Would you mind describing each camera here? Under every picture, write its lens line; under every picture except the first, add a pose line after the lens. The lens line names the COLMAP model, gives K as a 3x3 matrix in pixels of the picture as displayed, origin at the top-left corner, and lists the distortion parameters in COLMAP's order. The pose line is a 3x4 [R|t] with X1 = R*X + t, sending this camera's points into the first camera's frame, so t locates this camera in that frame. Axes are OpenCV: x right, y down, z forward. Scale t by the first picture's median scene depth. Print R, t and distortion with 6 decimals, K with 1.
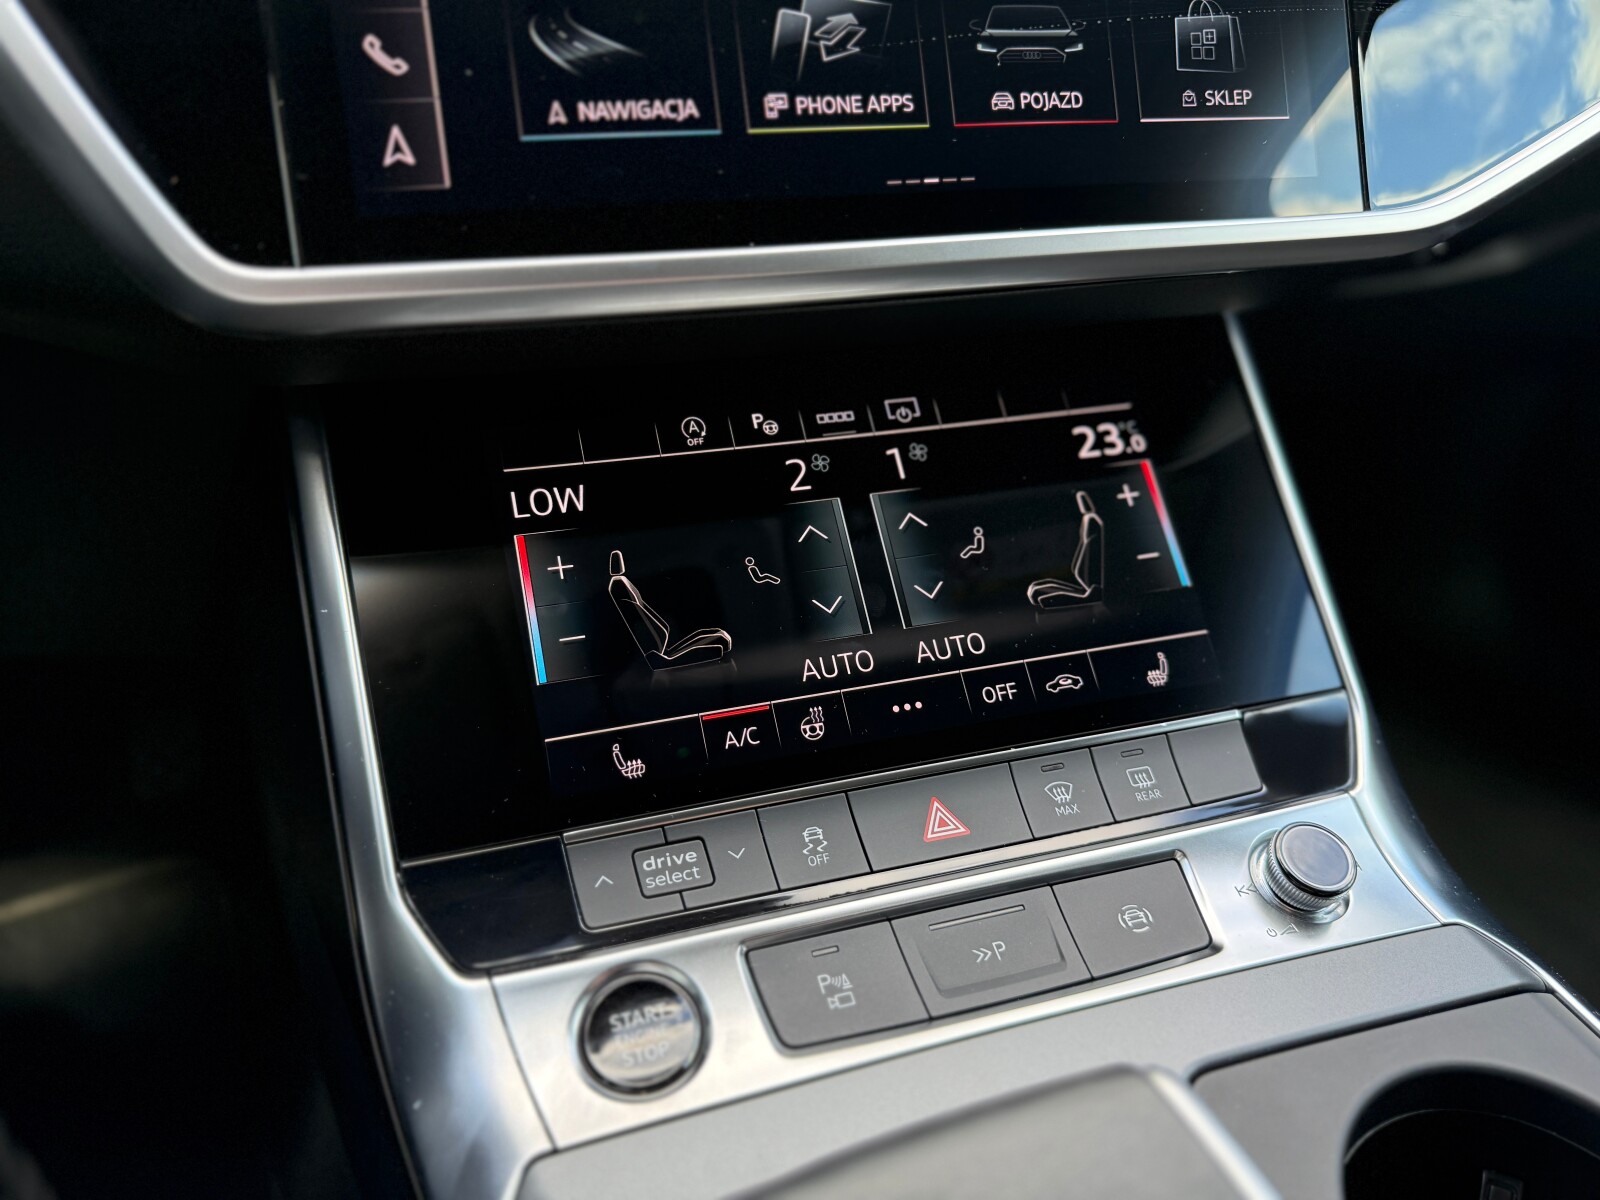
lens RADIAL K [[1161.1, 0, 807.3], [0, 1161.1, 590.9], [0, 0, 1]] dist [0.191998, -0.474162]
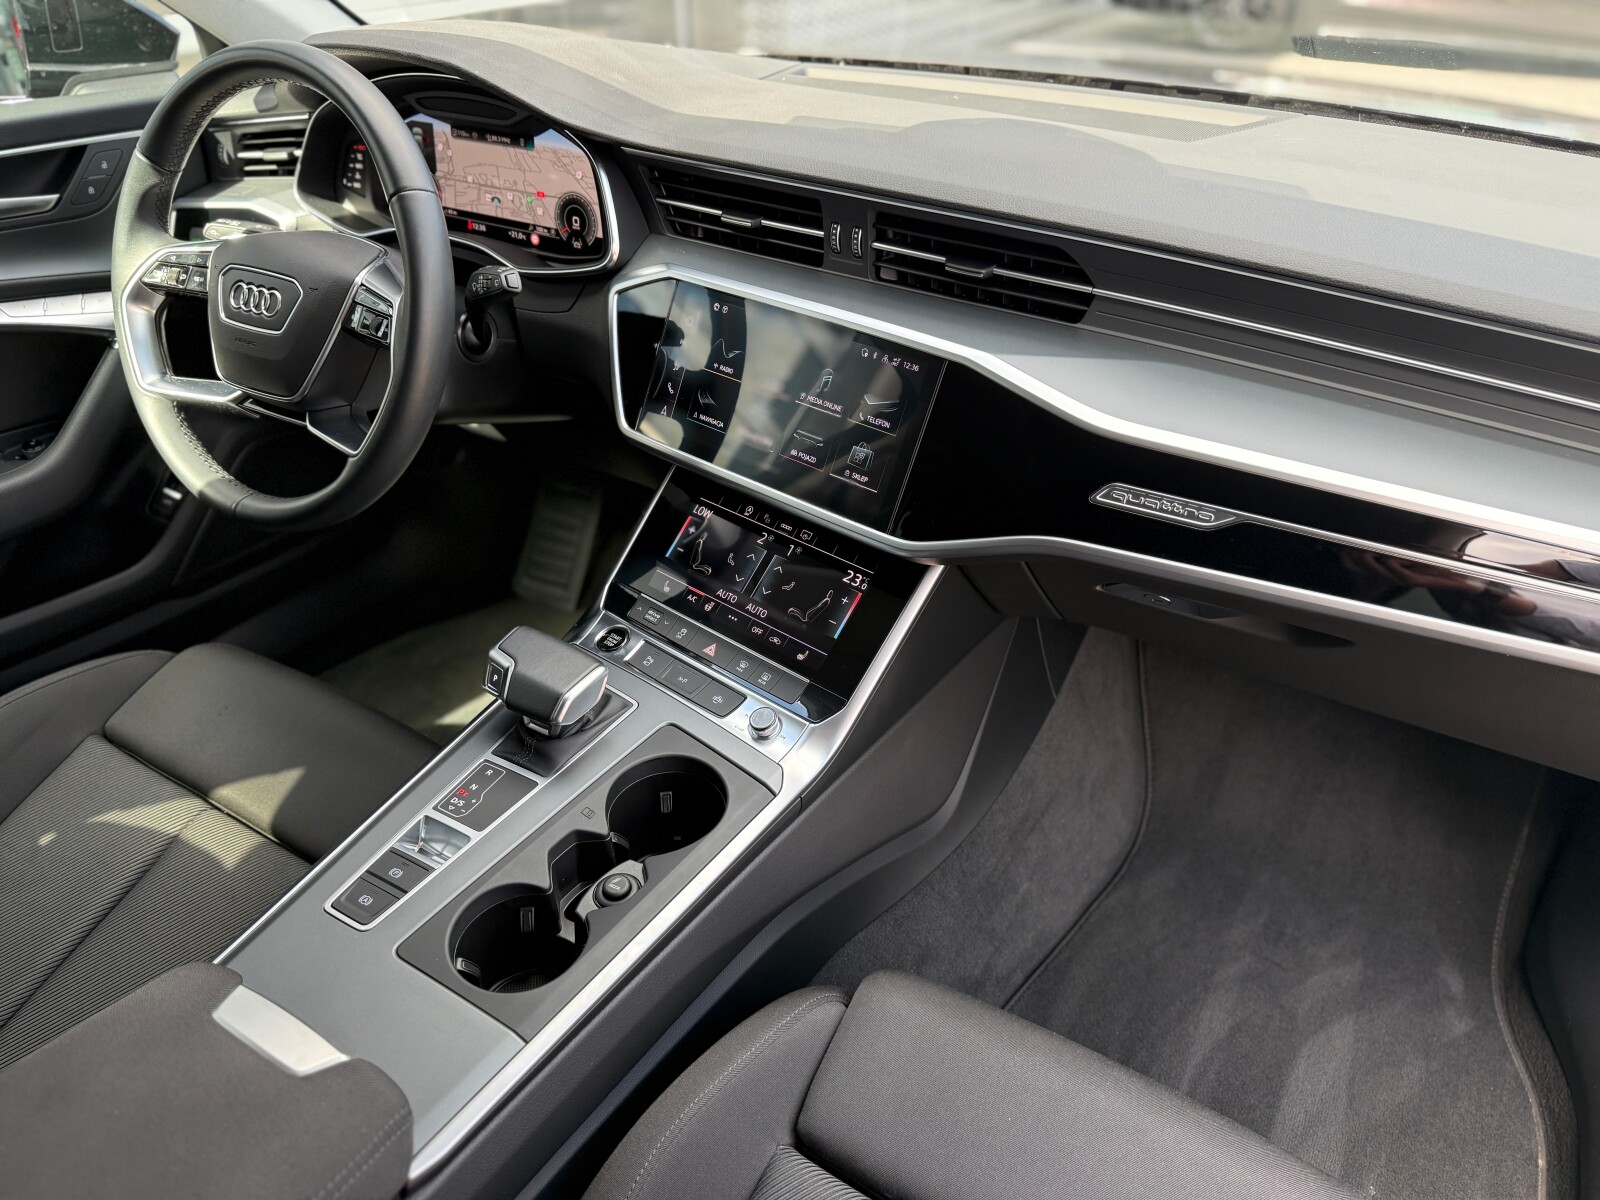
lens RADIAL K [[1128.0, 0, 790.2], [0, 1128.0, 589.0], [0, 0, 1]] dist [0.179478, -0.417537]
pose [[0.526072, 0.440863, -0.727247, 2.246982], [-0.423775, 0.877305, 0.225281, -0.685696], [0.737335, 0.189675, 0.648352, -0.805690]]
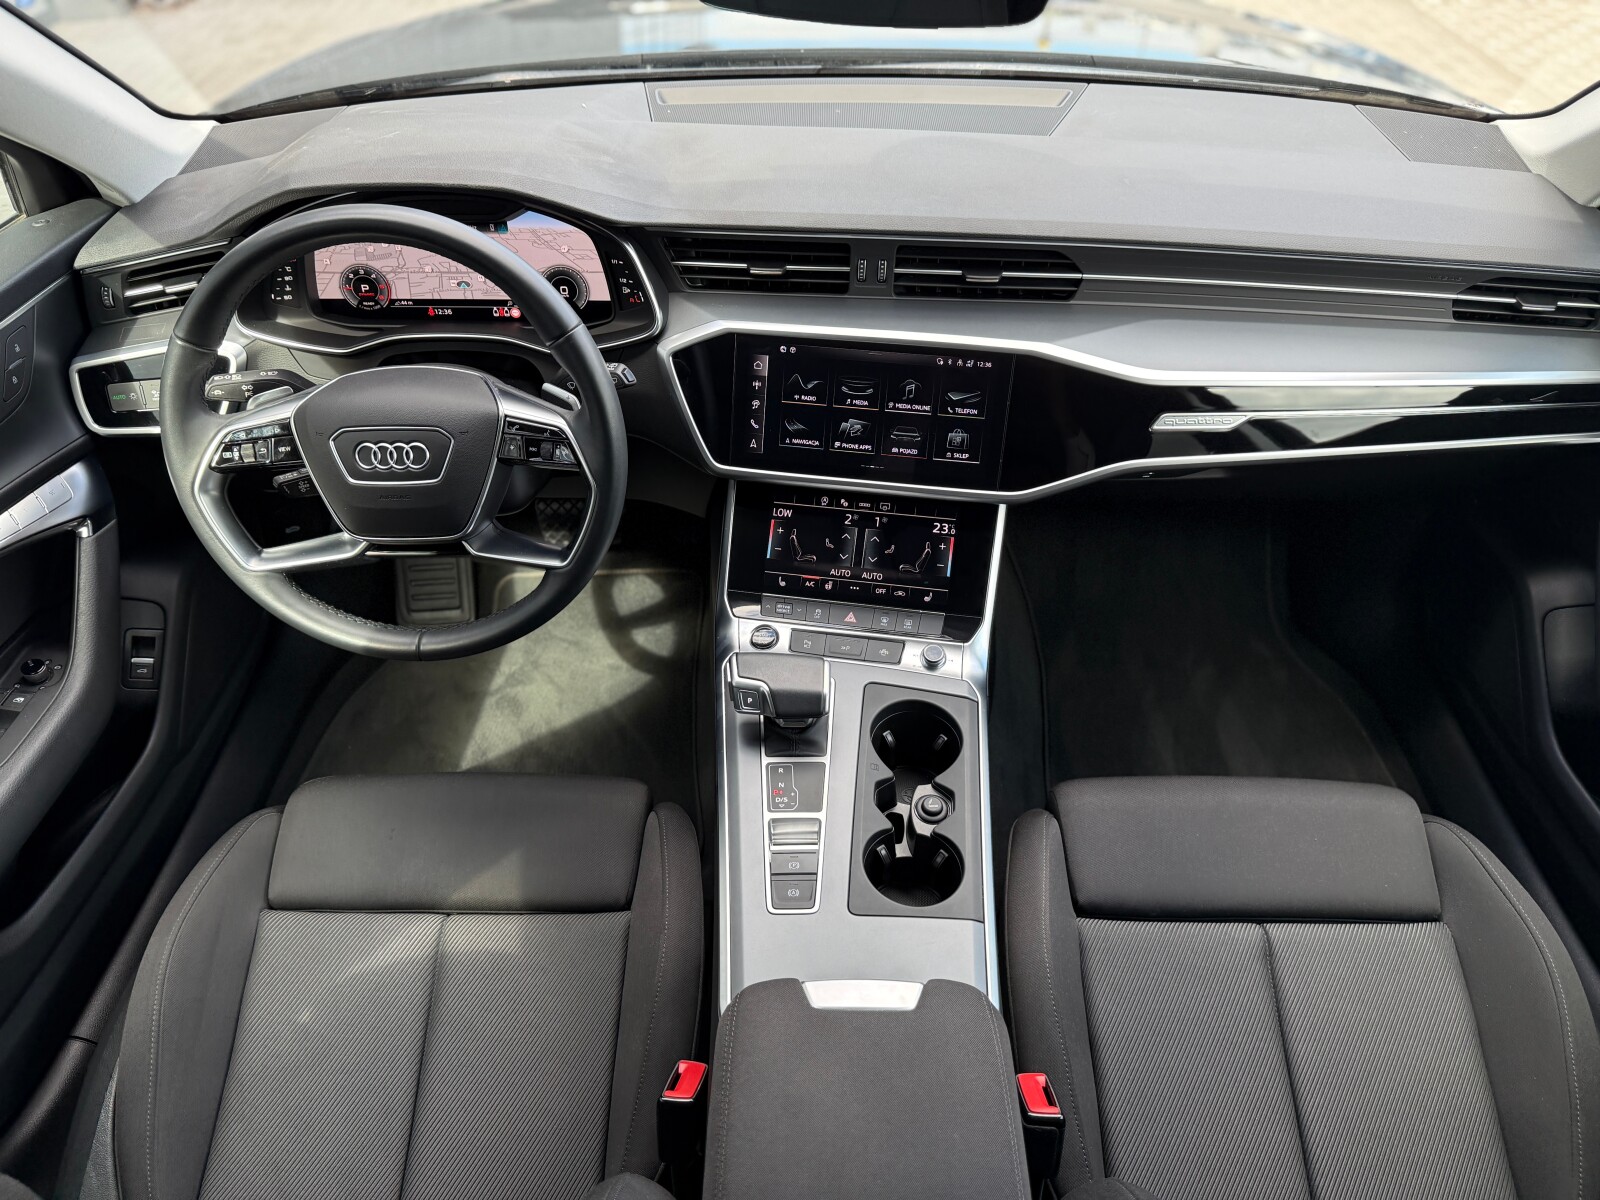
lens RADIAL K [[1122.2, 0, 803.3], [0, 1122.2, 605.8], [0, 0, 1]] dist [0.186160, -0.391494]
pose [[0.889017, 0.280157, -0.362162, 1.268772], [-0.209233, 0.952119, 0.222916, -0.621318], [0.407273, -0.122400, 0.905068, -2.373840]]
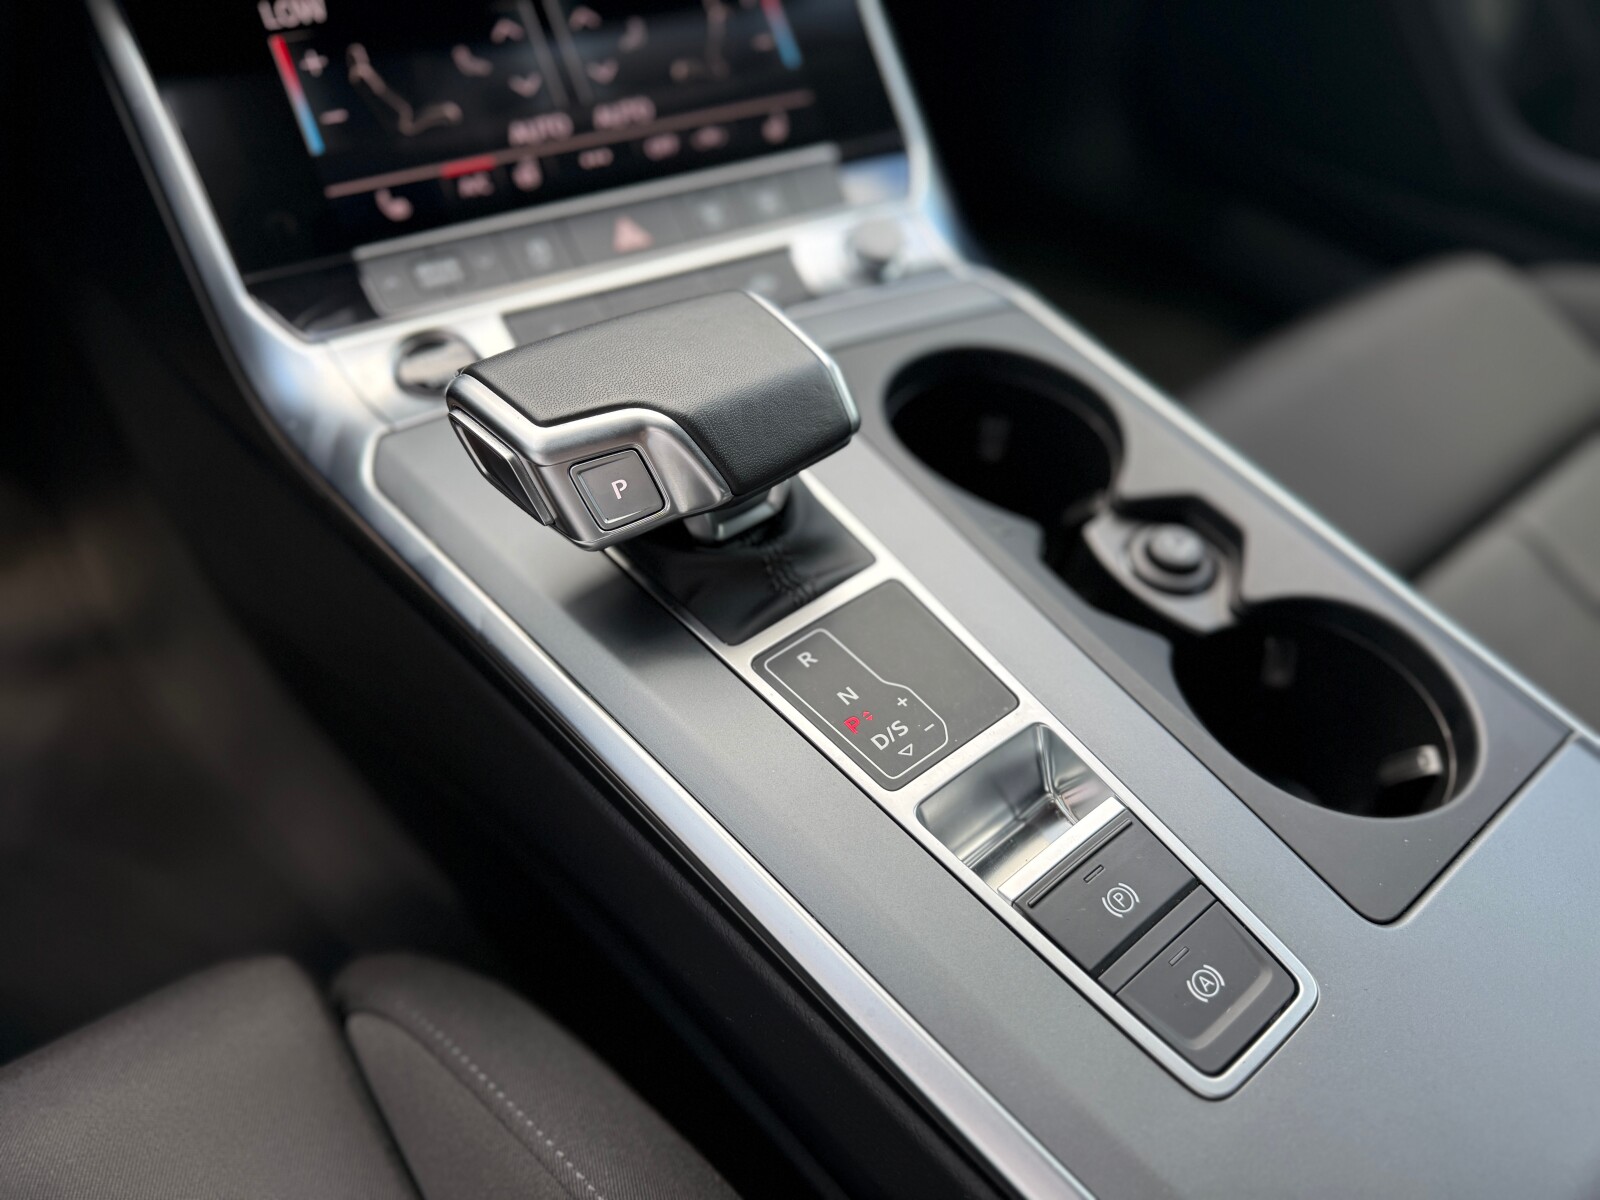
lens RADIAL K [[1212.0, 0, 801.1], [0, 1212.0, 564.5], [0, 0, 1]] dist [0.053763, -0.148381]
pose [[0.973815, -0.136999, 0.181426, -0.004076], [0.088607, 0.963644, 0.252070, 0.217482], [-0.209363, -0.229394, 0.950550, -0.512753]]
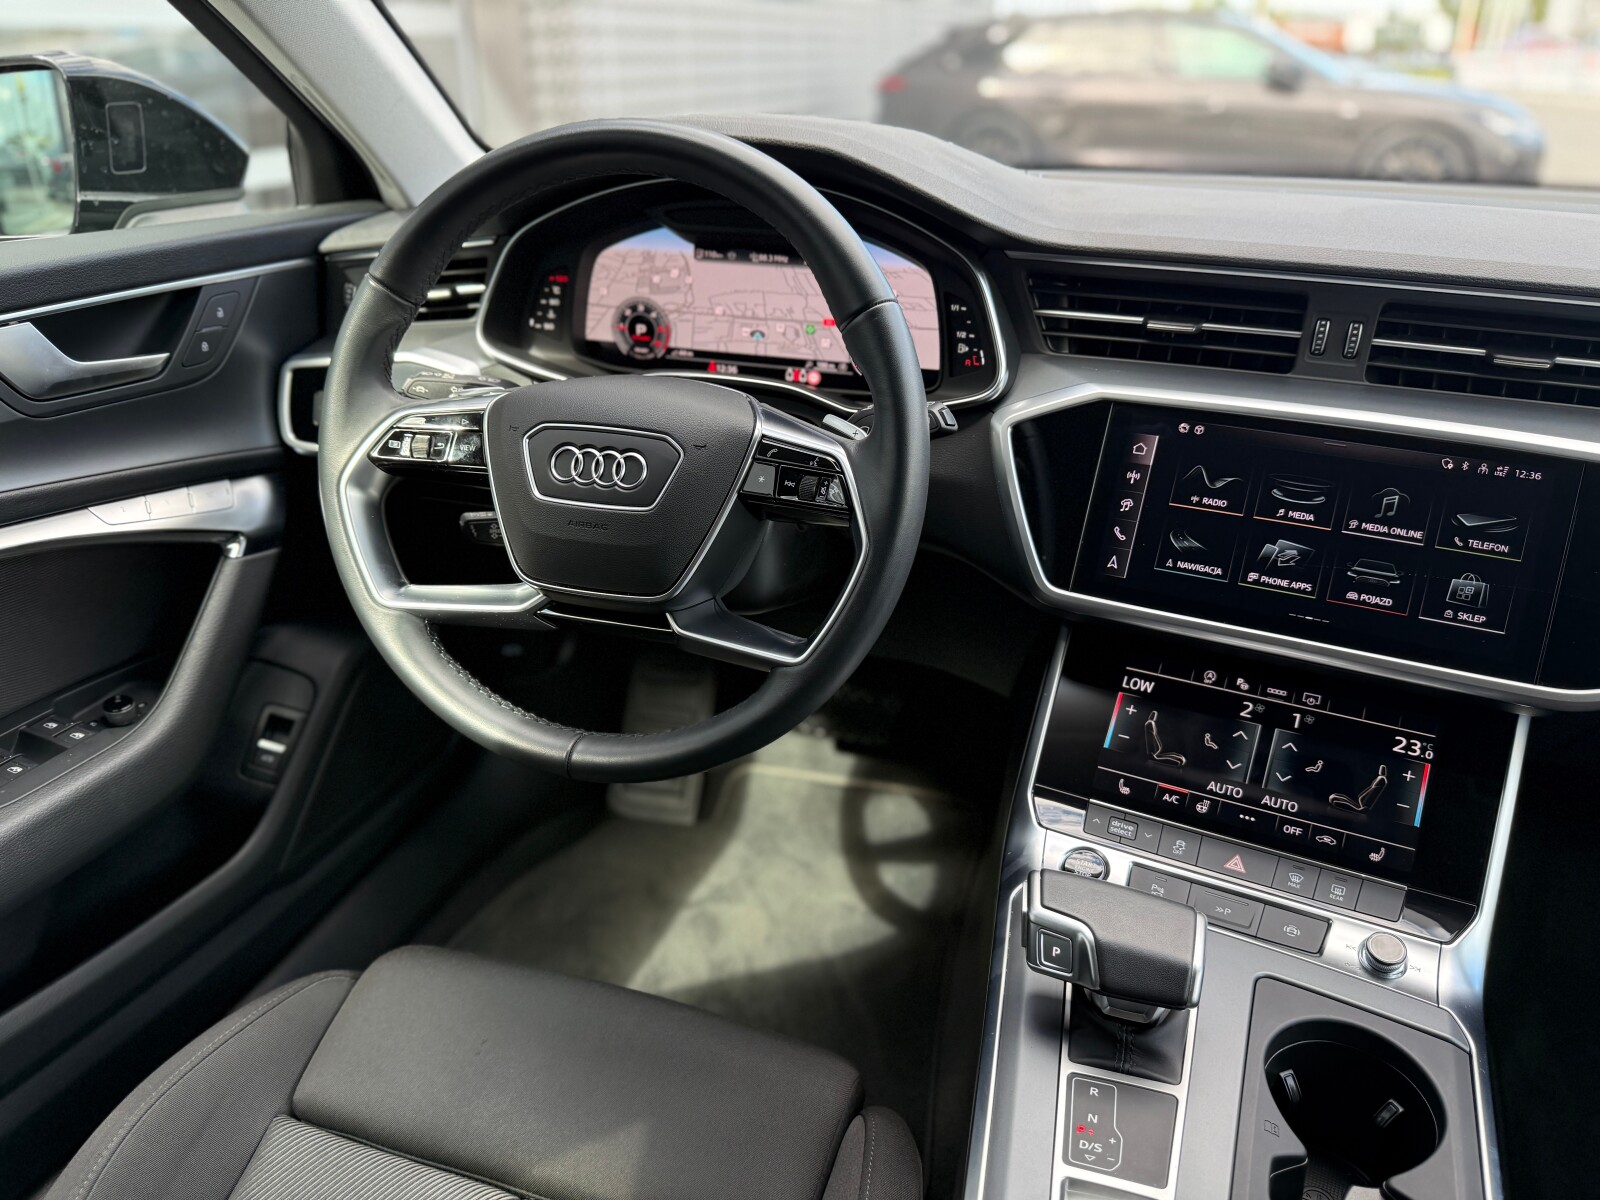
lens RADIAL K [[1131.0, 0, 800.0], [0, 1131.0, 606.4], [0, 0, 1]] dist [0.179581, -0.427804]
pose [[0.712466, 0.288171, -0.639804, 0.792179], [-0.346322, 0.937403, 0.036557, -0.070520], [0.610289, 0.195533, 0.767668, -1.385084]]
